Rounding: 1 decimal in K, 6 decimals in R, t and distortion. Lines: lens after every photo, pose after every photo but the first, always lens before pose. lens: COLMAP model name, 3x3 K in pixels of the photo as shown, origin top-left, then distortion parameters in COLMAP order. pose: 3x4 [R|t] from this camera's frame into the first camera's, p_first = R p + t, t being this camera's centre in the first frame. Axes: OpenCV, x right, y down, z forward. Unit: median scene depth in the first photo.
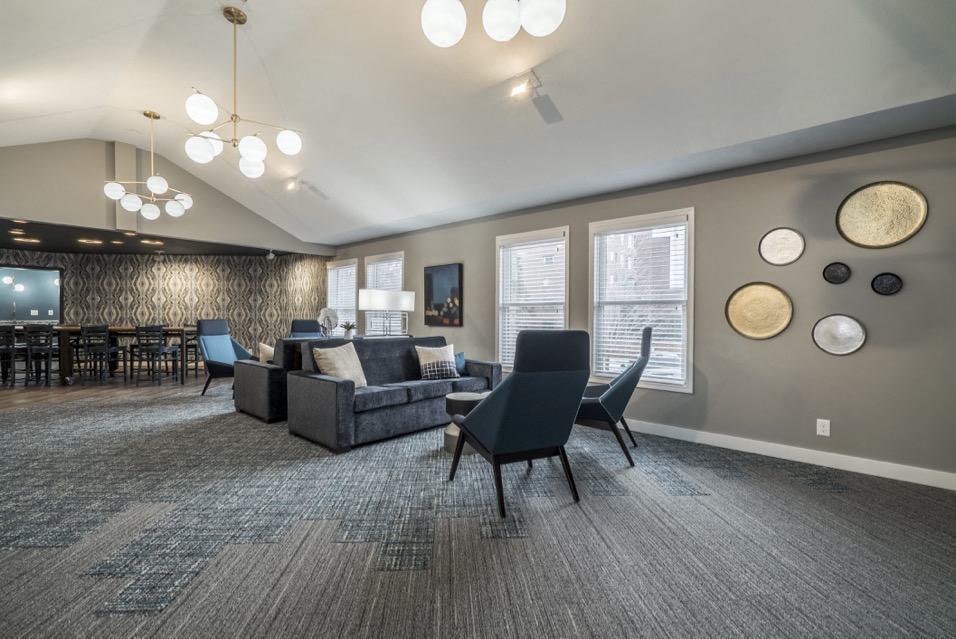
lens RADIAL K [[447.9, 0, 478.0], [0, 447.9, 319.5], [0, 0, 1]] dist [-0.001831, 0.000040]
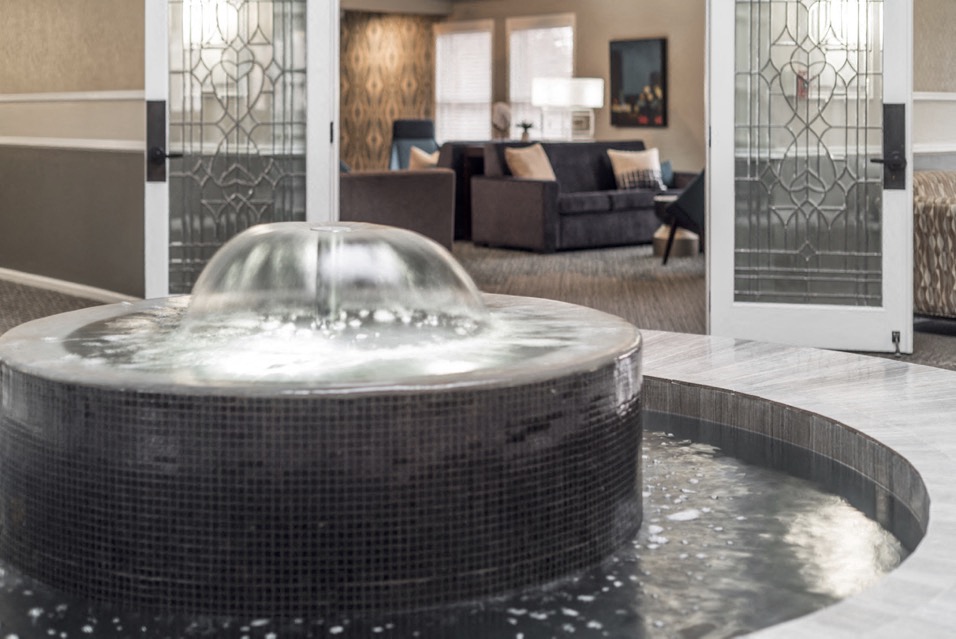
lens RADIAL K [[1497.7, 0, 478.0], [0, 1497.7, 319.5], [0, 0, 1]] dist [-0.327644, -0.000799]
pose [[0.990312, 0.011755, -0.138359, -0.003651], [0.006602, 0.991298, 0.131469, 0.007985], [0.138701, -0.131109, 0.981617, -1.606581]]
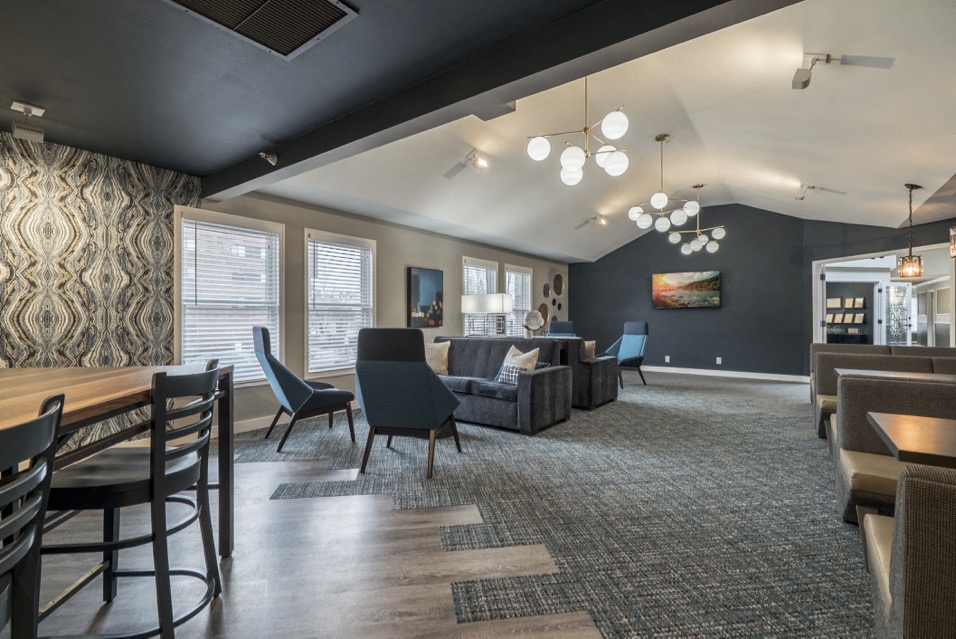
lens RADIAL K [[447.9, 0, 478.0], [0, 447.9, 319.5], [0, 0, 1]] dist [-0.001831, 0.000040]
pose [[-0.122304, -0.014227, 0.992391, -1.389511], [0.002968, 0.999888, 0.014700, -0.022432], [-0.992488, 0.004743, -0.122248, 1.239614]]
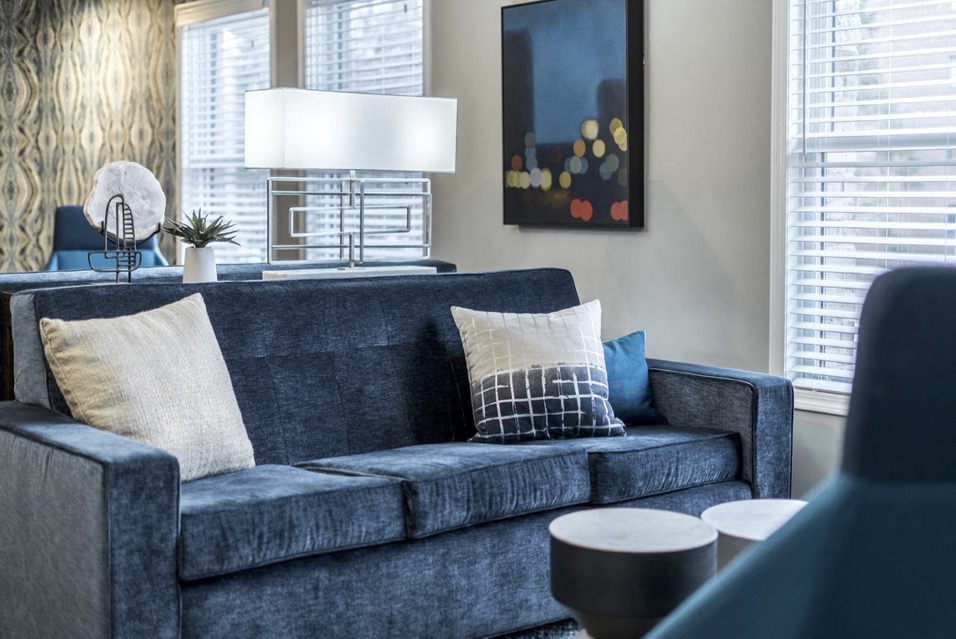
lens RADIAL K [[1453.5, 0, 479.8], [0, 1453.5, 264.6], [0, 0, 1]] dist [-0.017503, -0.026090]
pose [[0.986119, 0.003478, -0.166001, 0.014518], [0.003712, 0.999069, 0.042989, -0.001334], [0.165996, -0.043008, 0.985188, 0.180304]]
